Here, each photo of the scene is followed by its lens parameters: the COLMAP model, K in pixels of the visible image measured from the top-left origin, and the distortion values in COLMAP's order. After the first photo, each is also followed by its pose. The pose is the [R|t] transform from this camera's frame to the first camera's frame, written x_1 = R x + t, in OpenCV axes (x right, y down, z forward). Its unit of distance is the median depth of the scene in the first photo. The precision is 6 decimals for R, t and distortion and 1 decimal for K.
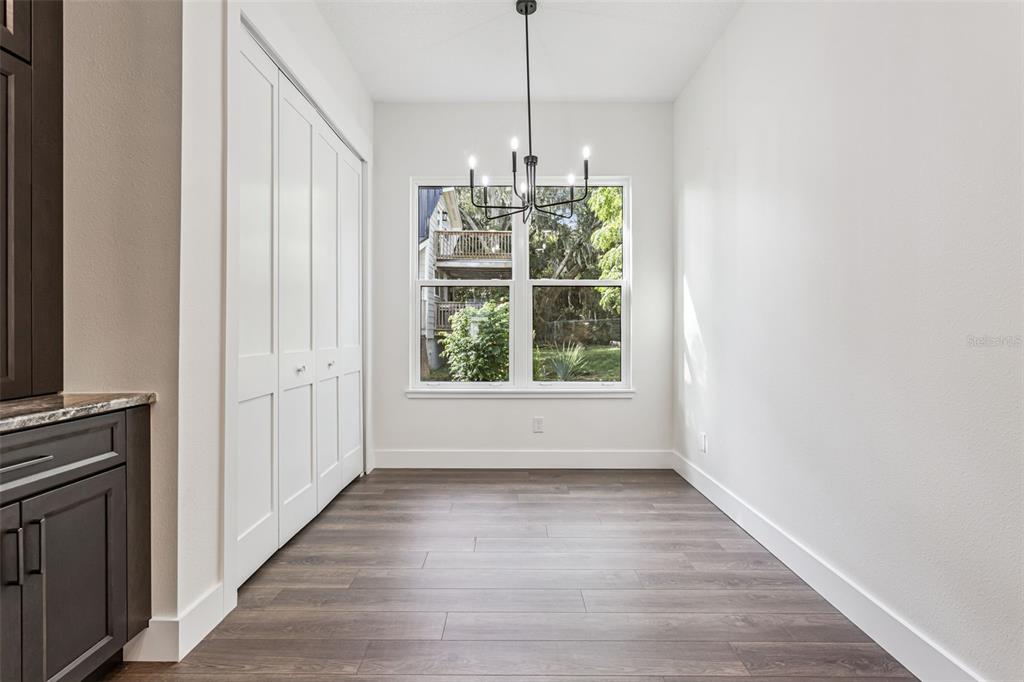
lens RADIAL K [[489.7, 0, 510.9], [0, 489.7, 333.5], [0, 0, 1]] dist [0.000586, 0.000189]
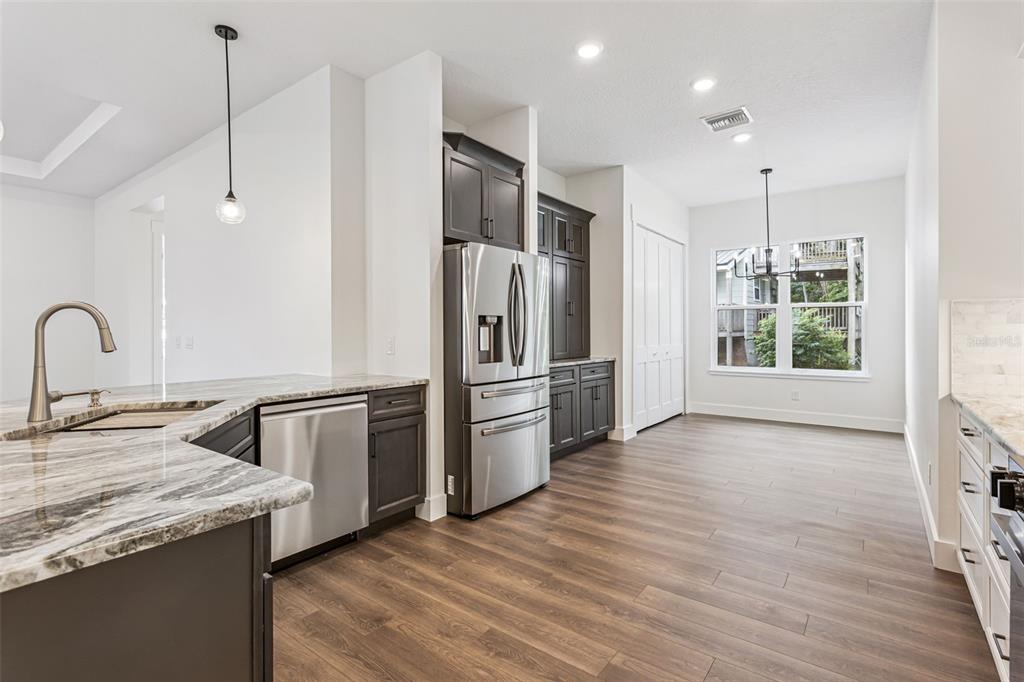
lens RADIAL K [[489.7, 0, 510.9], [0, 489.7, 333.5], [0, 0, 1]] dist [0.000586, 0.000189]
pose [[0.802814, -0.002073, -0.596226, 0.305852], [0.002363, 0.999997, -0.000294, -0.017906], [0.596225, -0.001173, 0.802816, -0.961074]]
